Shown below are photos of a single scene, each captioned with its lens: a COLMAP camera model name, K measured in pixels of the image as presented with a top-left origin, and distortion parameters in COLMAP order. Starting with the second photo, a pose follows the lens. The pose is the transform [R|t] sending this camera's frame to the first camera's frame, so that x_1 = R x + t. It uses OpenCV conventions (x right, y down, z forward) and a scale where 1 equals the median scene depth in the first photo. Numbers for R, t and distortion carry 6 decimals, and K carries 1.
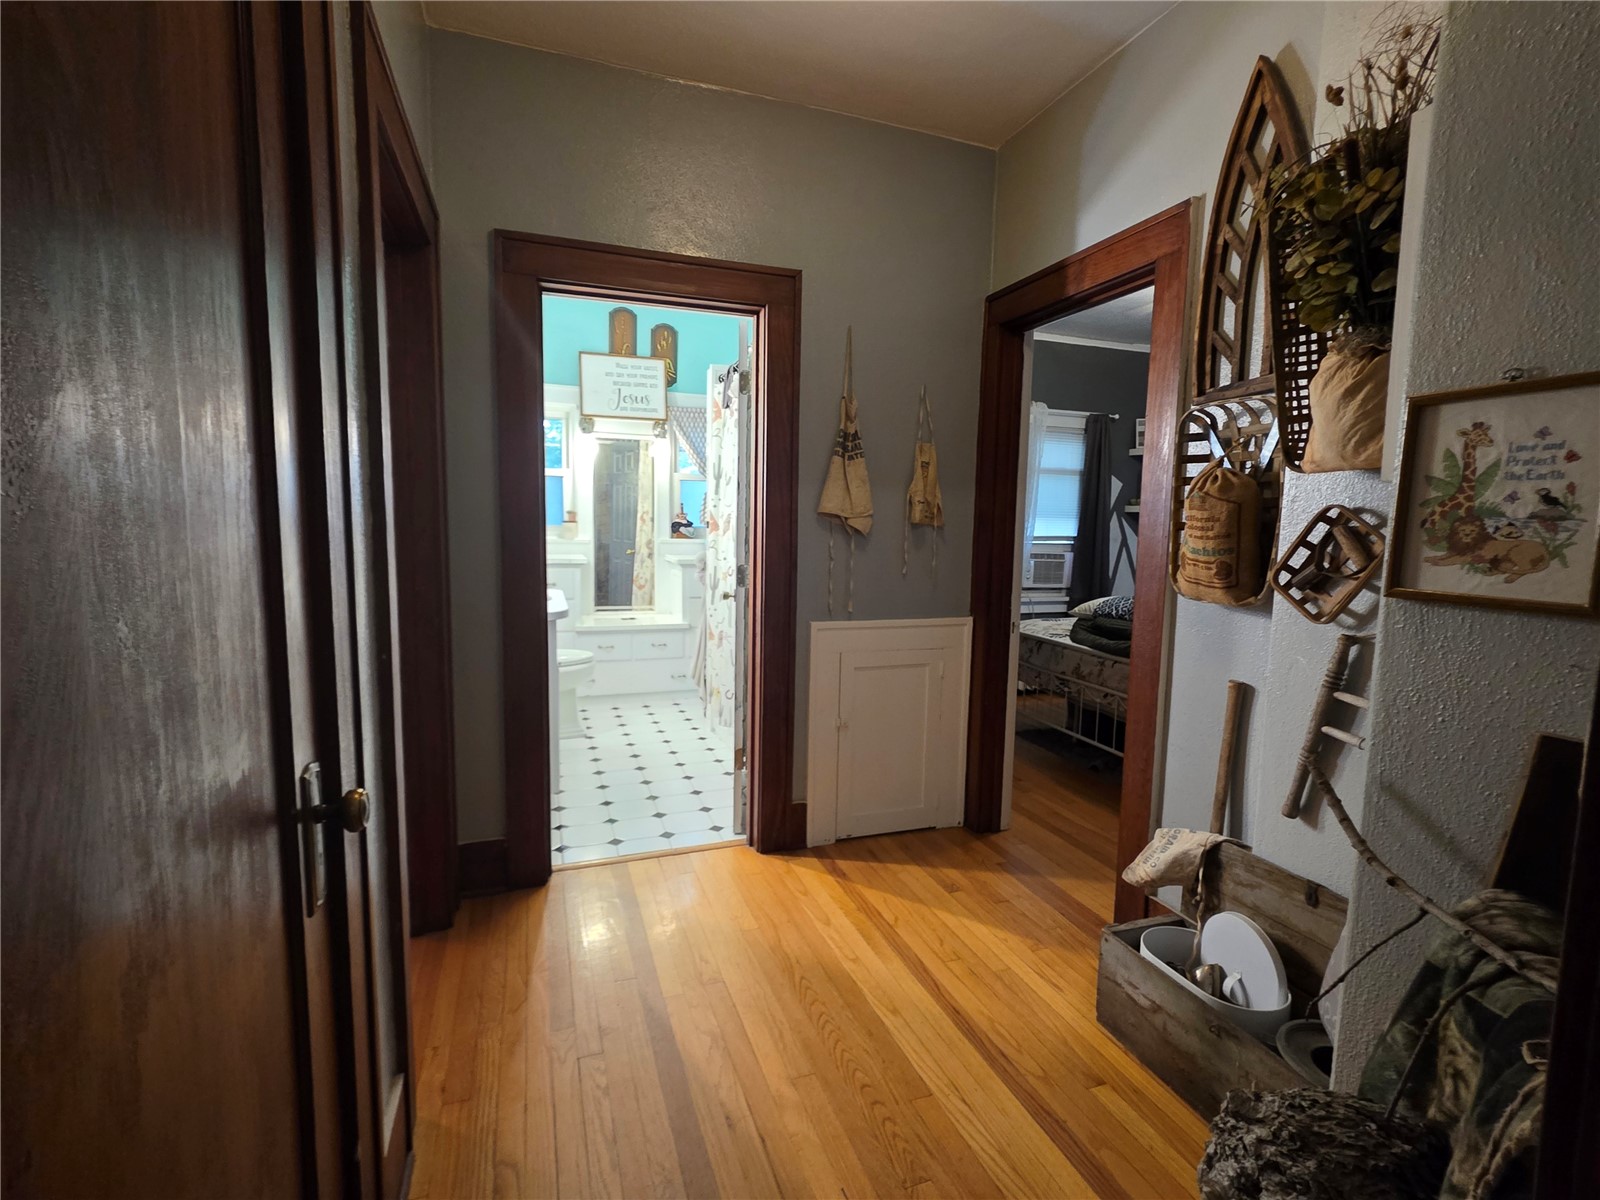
lens RADIAL K [[724.2, 0, 808.6], [0, 724.2, 598.4], [0, 0, 1]] dist [-0.000722, -0.000226]
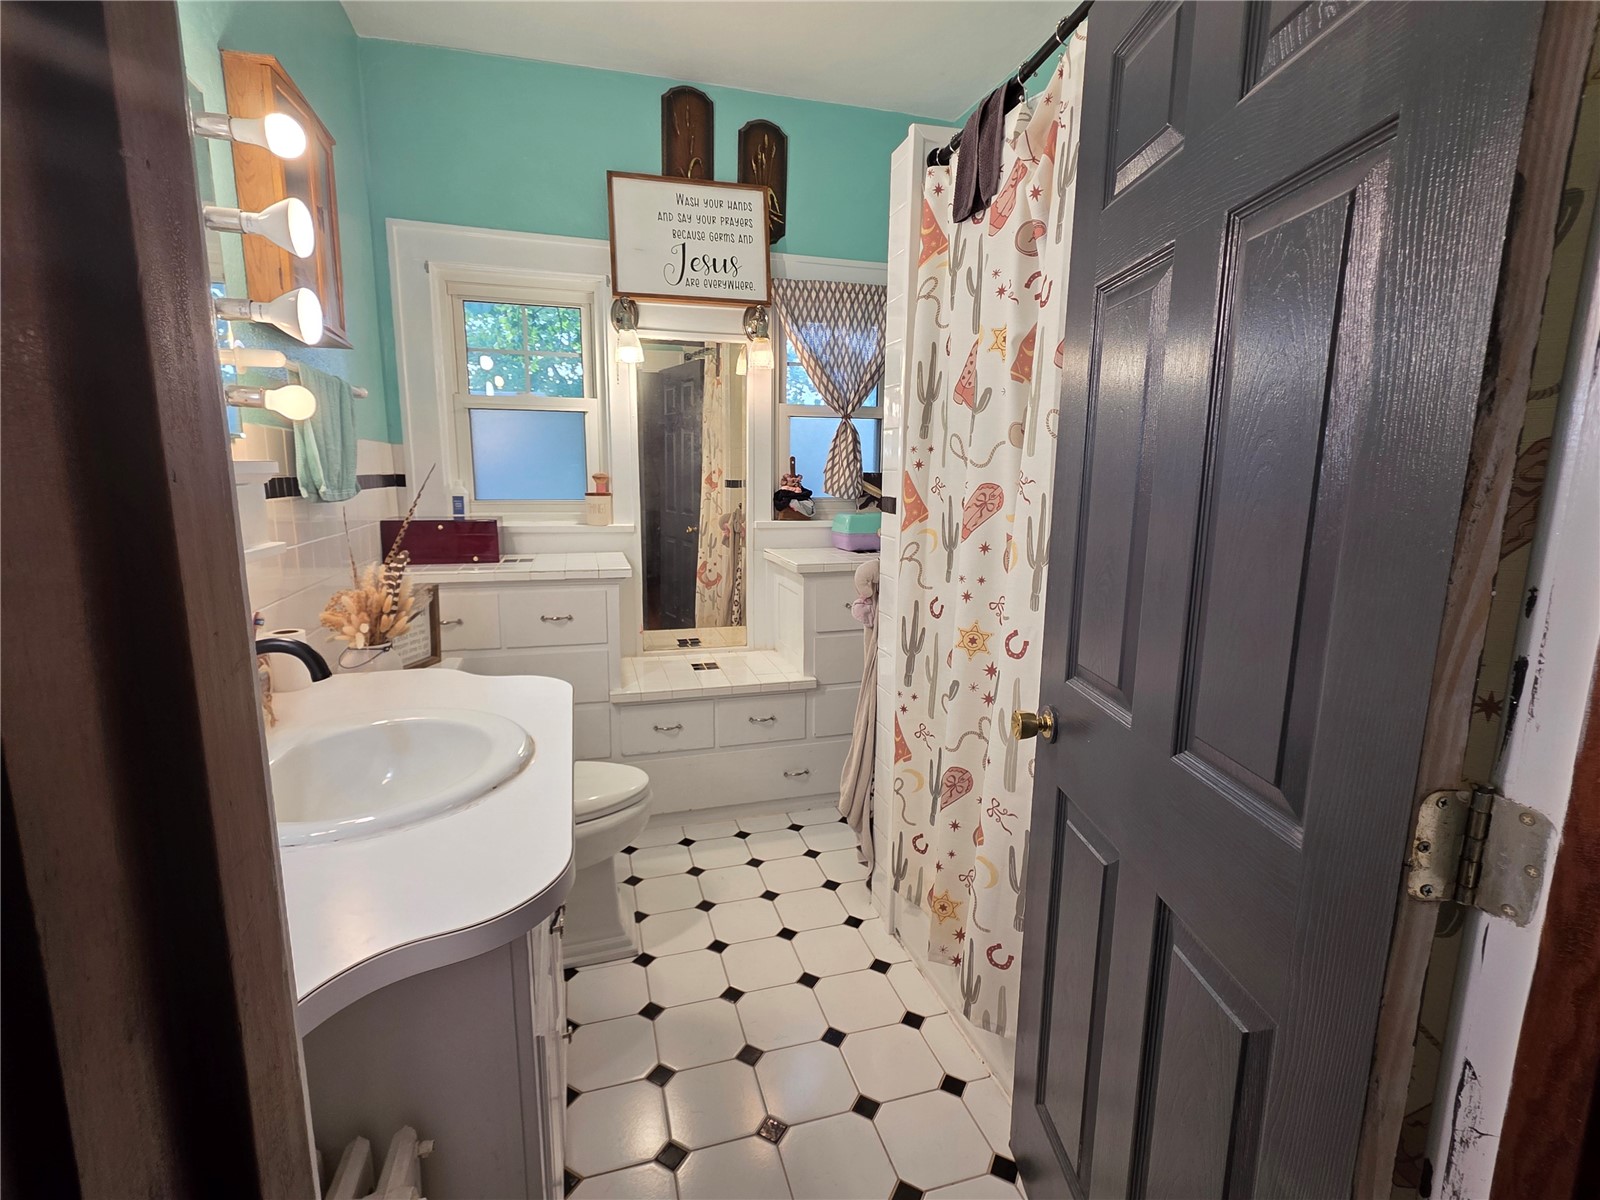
lens RADIAL K [[731.9, 0, 800.0], [0, 731.9, 600.0], [0, 0, 1]] dist [-0.001229, 0.000479]
pose [[0.997681, 0.000067, -0.068062, -0.136239], [0.004467, 0.997779, 0.066464, -0.060658], [0.067915, -0.066614, 0.995465, 0.441772]]
